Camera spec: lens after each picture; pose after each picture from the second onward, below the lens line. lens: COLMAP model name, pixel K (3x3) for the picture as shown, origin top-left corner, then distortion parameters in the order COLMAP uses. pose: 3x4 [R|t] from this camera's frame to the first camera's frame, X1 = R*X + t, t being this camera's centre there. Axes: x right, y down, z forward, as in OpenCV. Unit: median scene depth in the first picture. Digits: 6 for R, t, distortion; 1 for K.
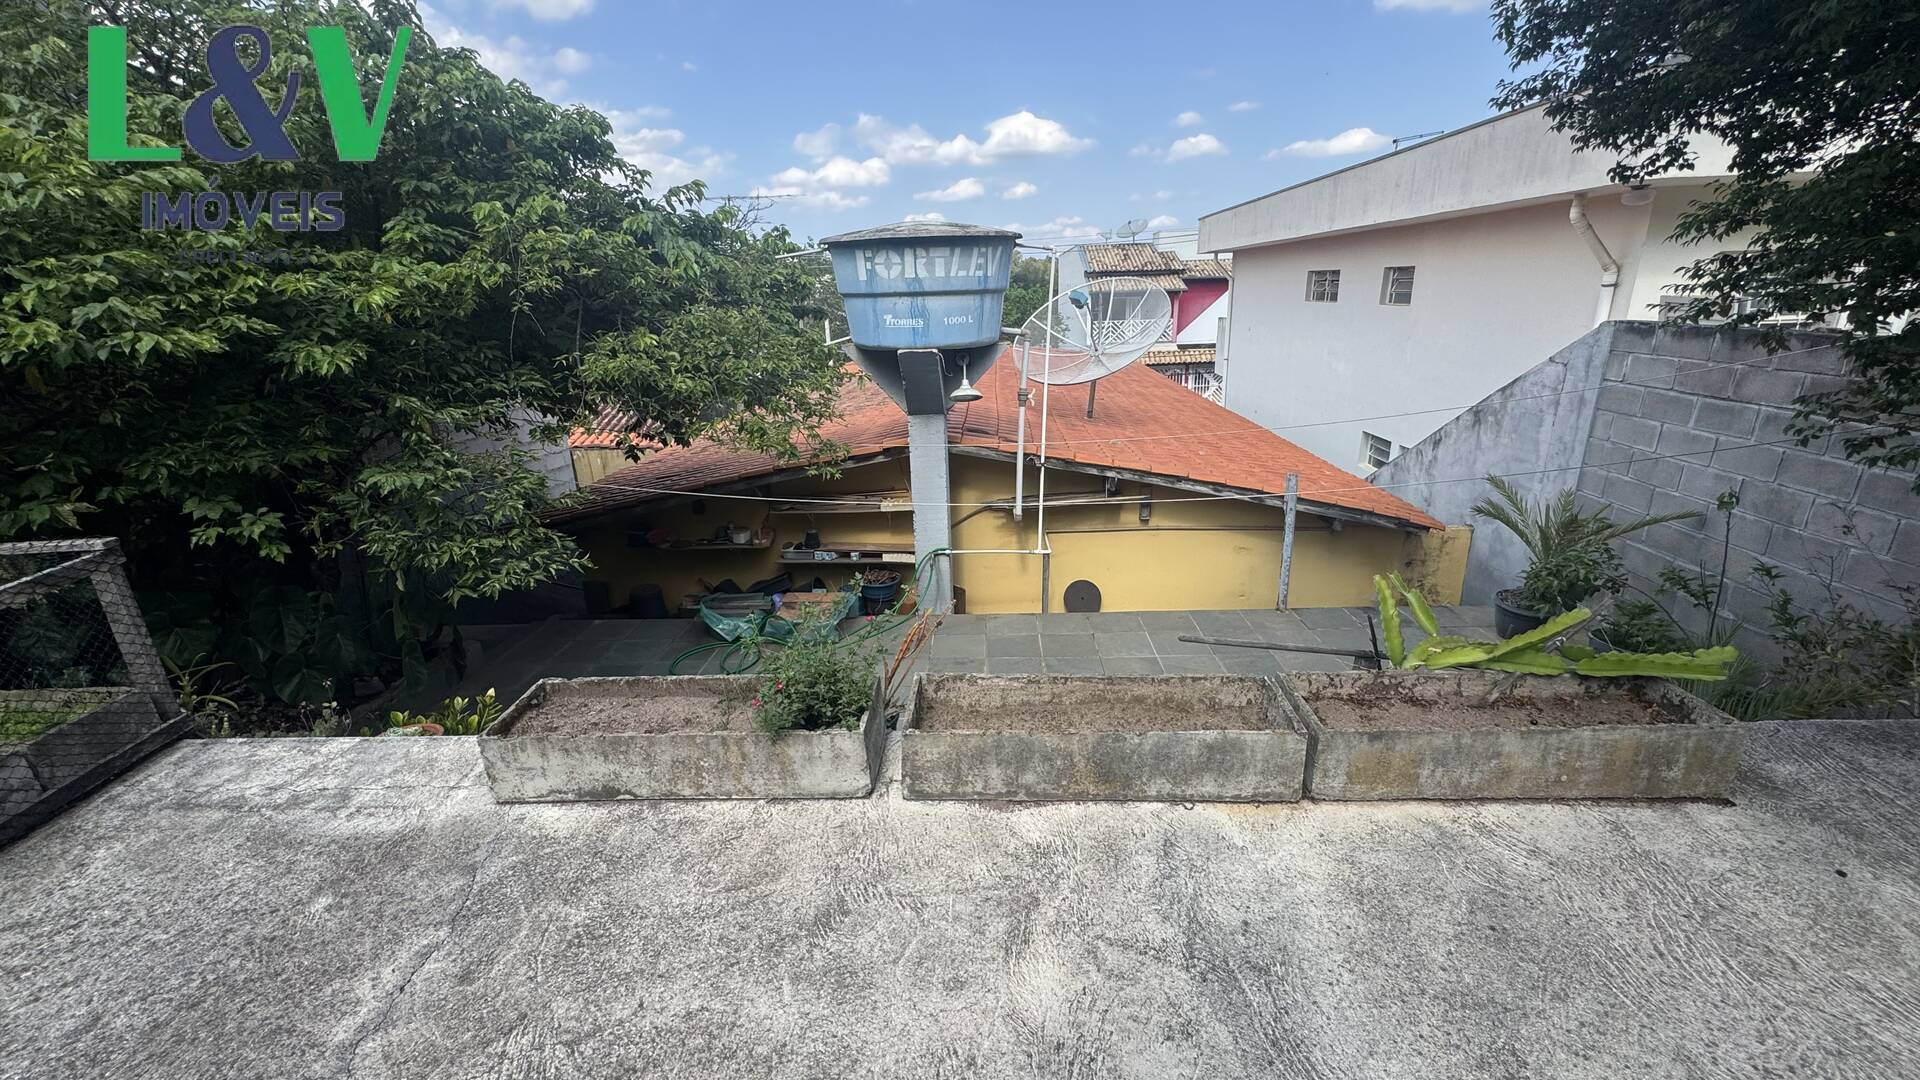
lens RADIAL K [[765.0, 0, 960.0], [0, 765.0, 540.0], [0, 0, 1]] dist [-0.001964, 0.000753]
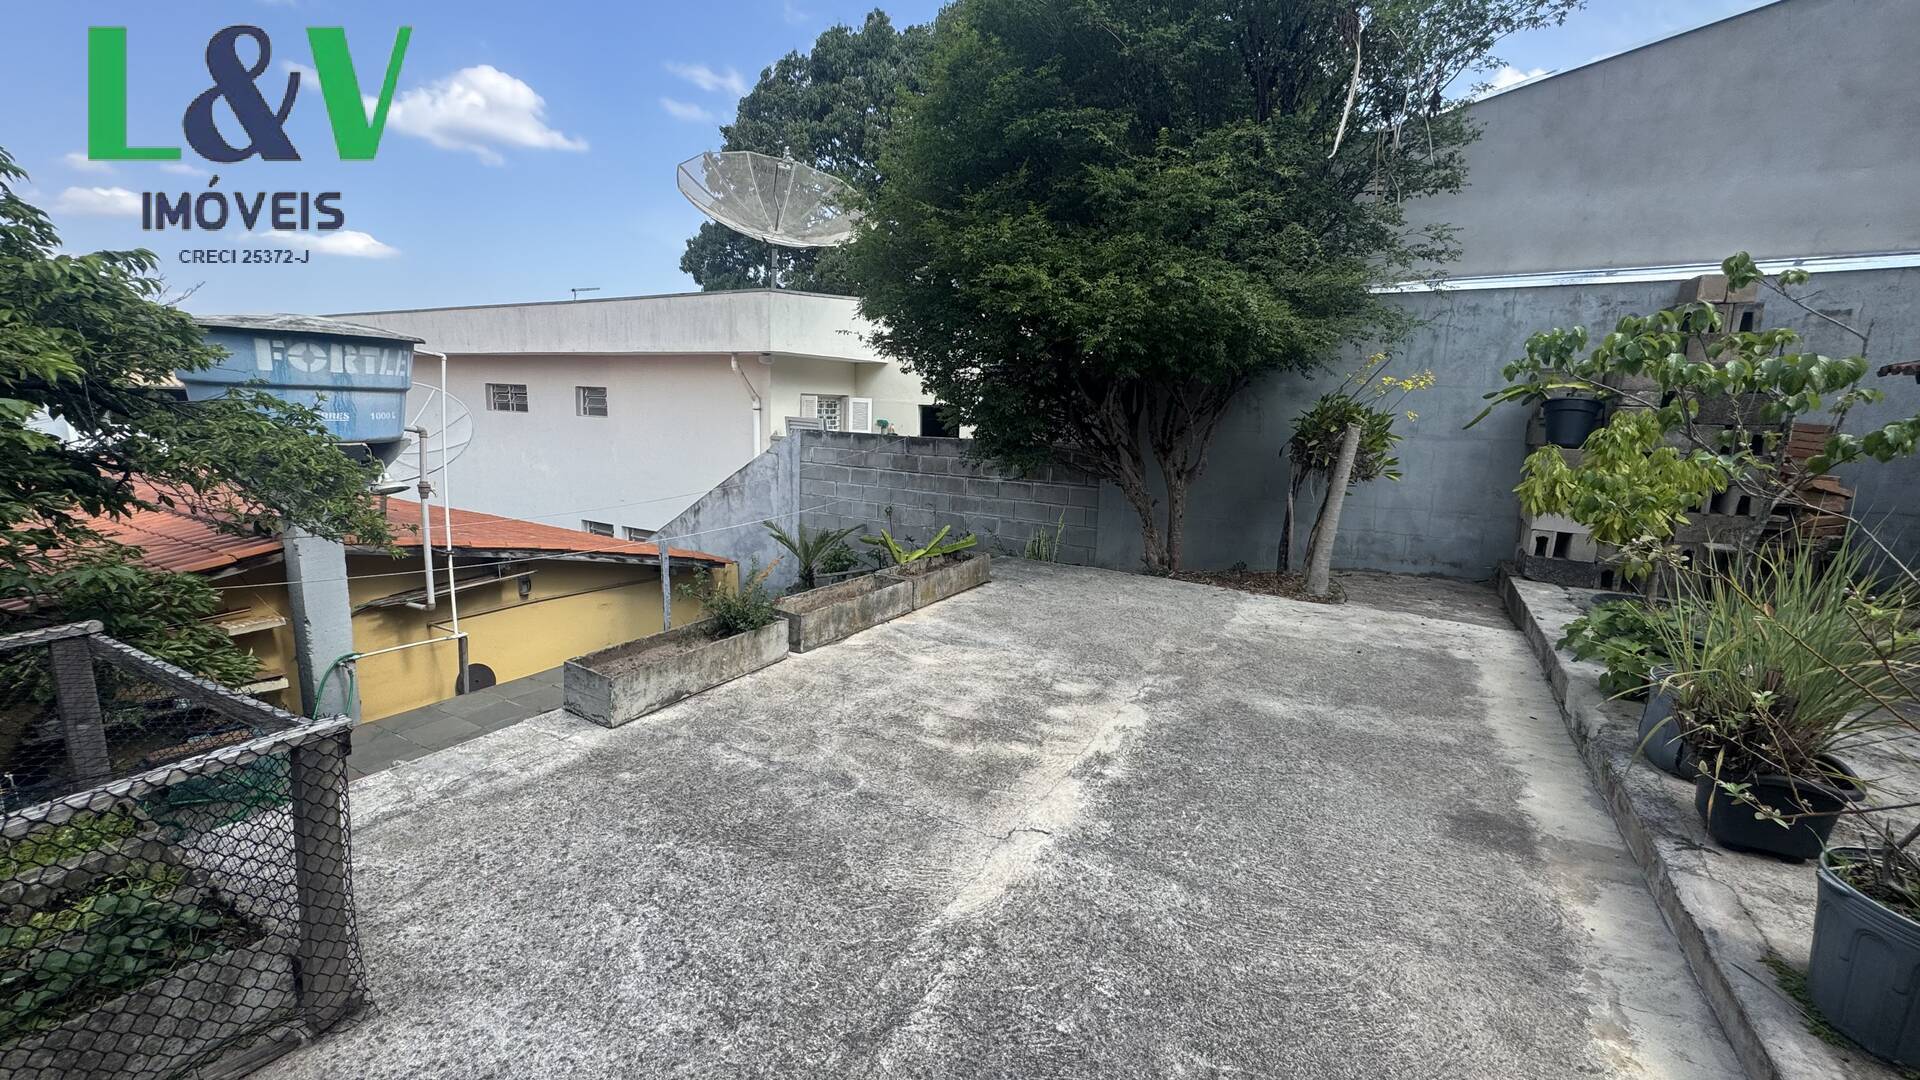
lens RADIAL K [[765.0, 0, 960.0], [0, 765.0, 540.0], [0, 0, 1]] dist [-0.001964, 0.000753]
pose [[0.460096, -0.106613, 0.881445, -0.594559], [0.228905, 0.973447, -0.001743, 0.057608], [-0.857854, 0.202569, 0.472284, -0.124406]]
